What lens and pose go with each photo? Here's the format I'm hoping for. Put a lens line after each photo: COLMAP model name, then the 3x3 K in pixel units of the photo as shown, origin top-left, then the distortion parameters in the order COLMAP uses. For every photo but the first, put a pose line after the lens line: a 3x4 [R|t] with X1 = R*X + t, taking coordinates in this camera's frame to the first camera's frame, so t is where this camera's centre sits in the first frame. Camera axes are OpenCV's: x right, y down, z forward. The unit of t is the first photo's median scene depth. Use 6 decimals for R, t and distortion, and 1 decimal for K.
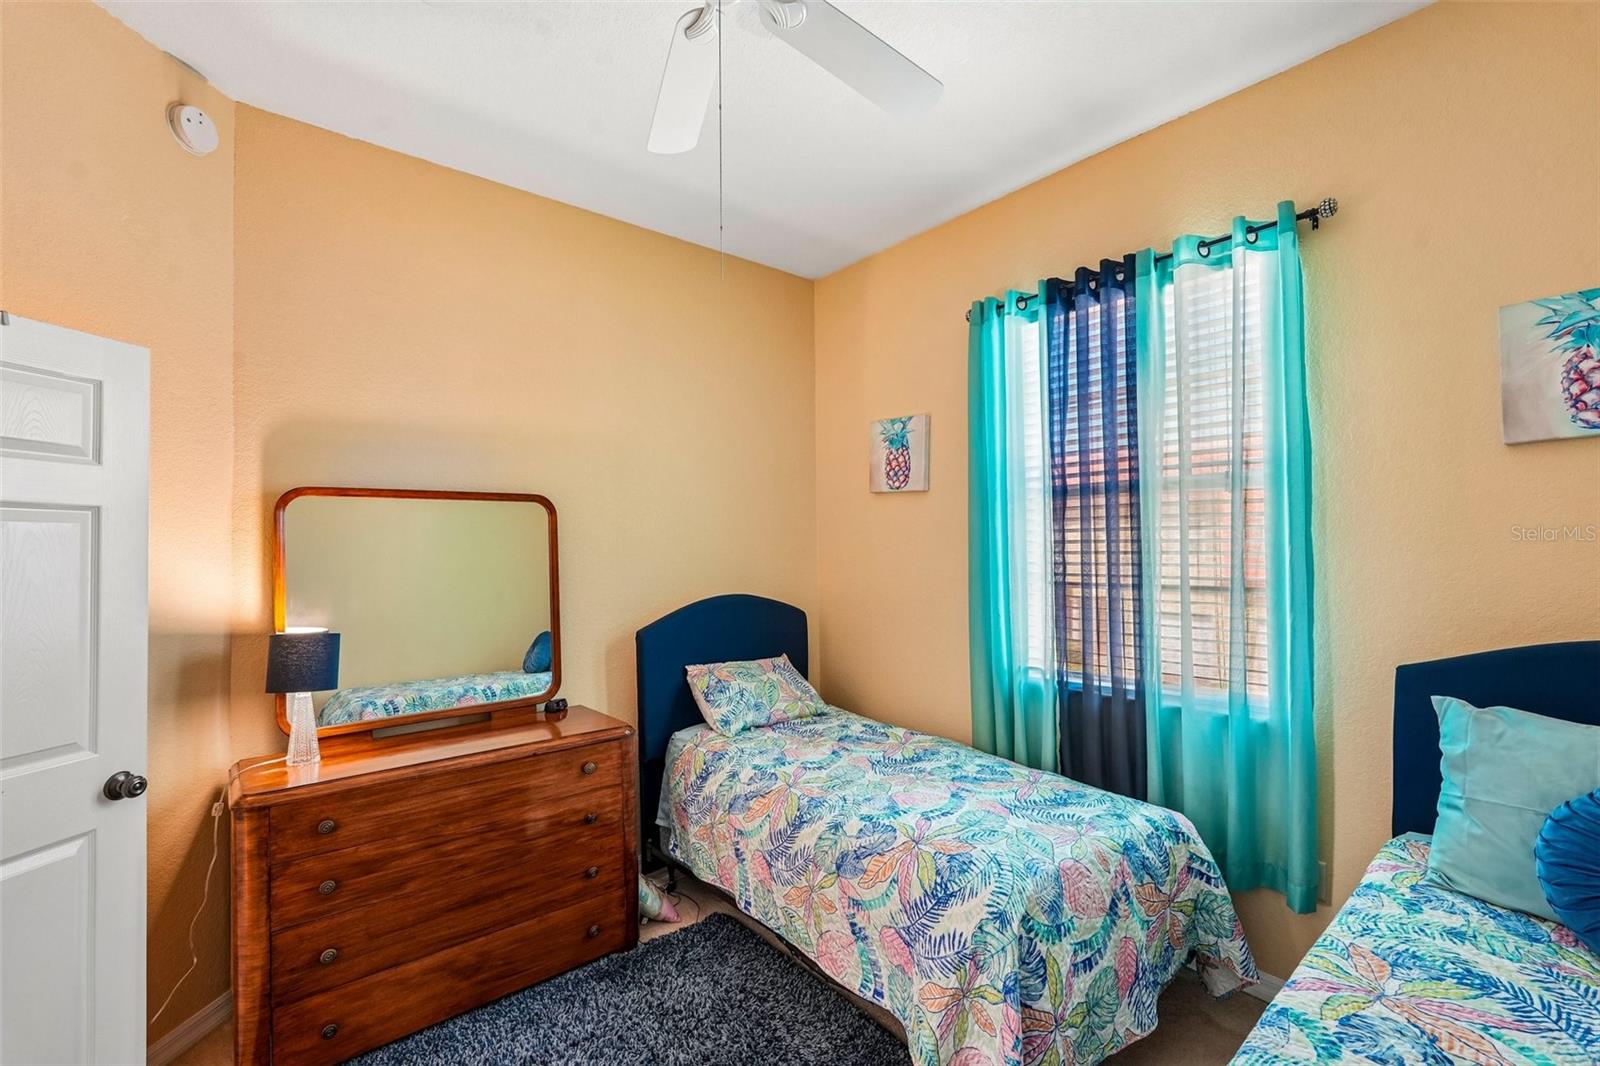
lens RADIAL K [[692.3, 0, 787.6], [0, 692.3, 528.4], [0, 0, 1]] dist [-0.000357, -0.000201]
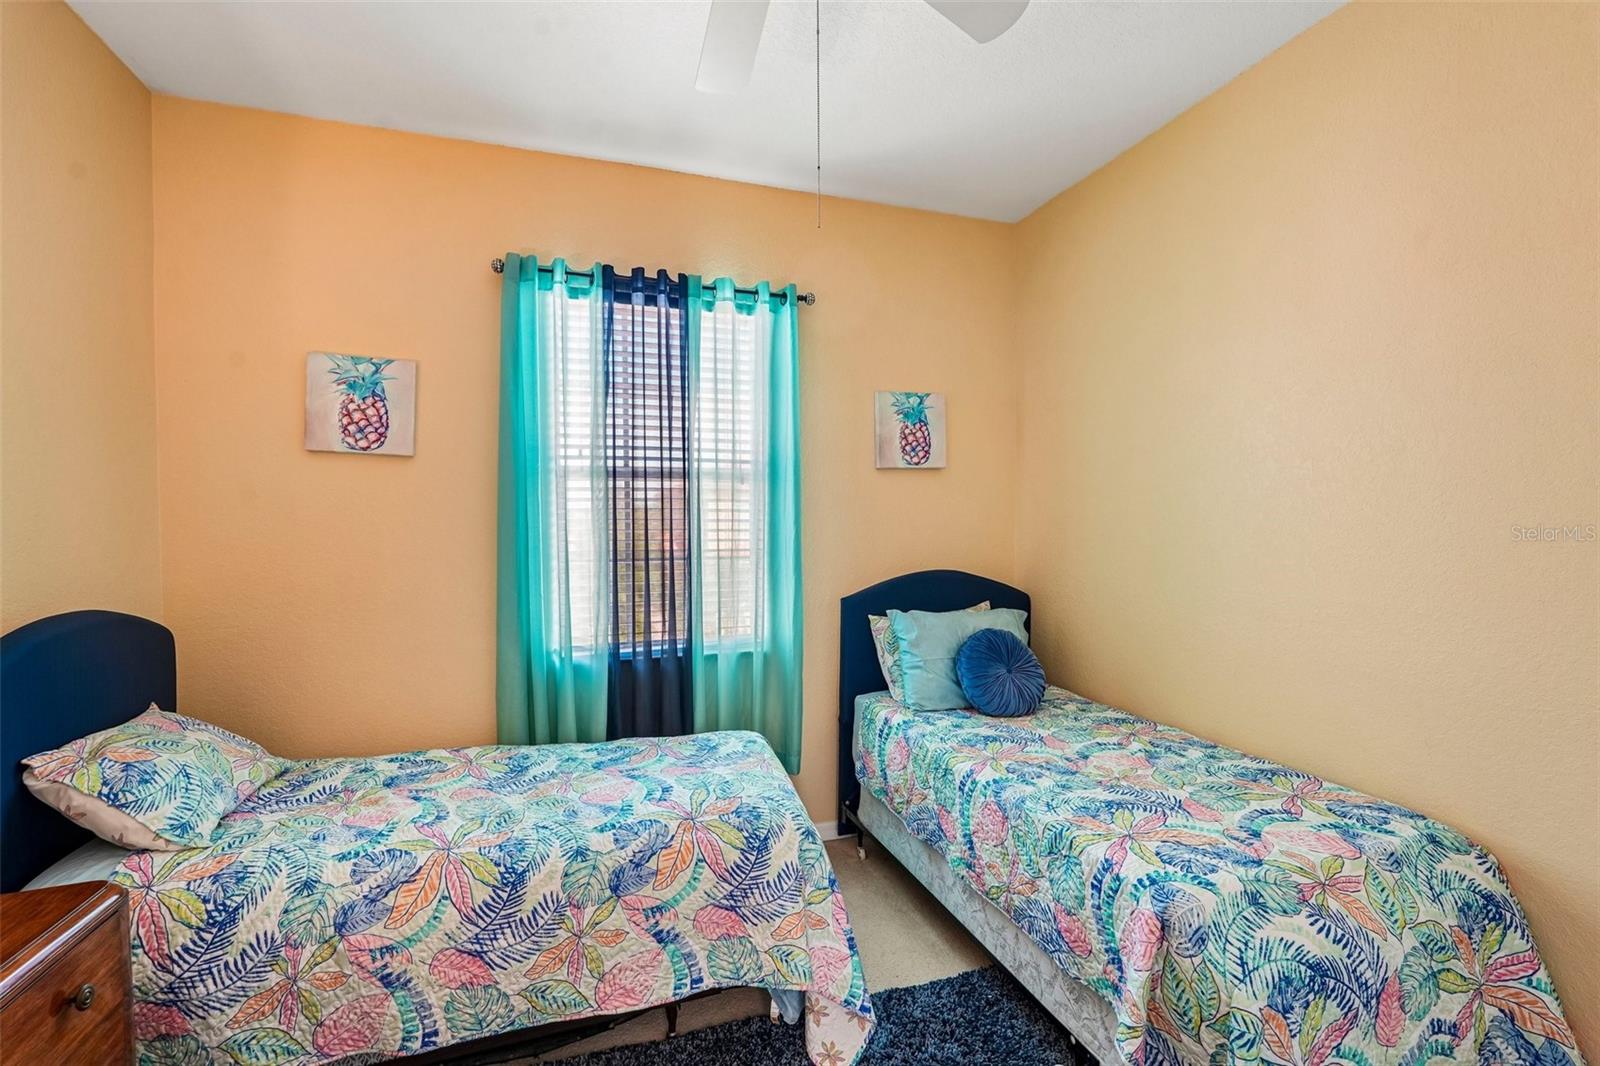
lens RADIAL K [[692.3, 0, 791.8], [0, 692.3, 541.9], [0, 0, 1]] dist [-0.000357, -0.000201]
pose [[0.371853, -0.008455, 0.928253, -0.523200], [-0.017164, 0.999725, 0.015982, 0.032636], [-0.928133, -0.021875, 0.371606, 0.395642]]
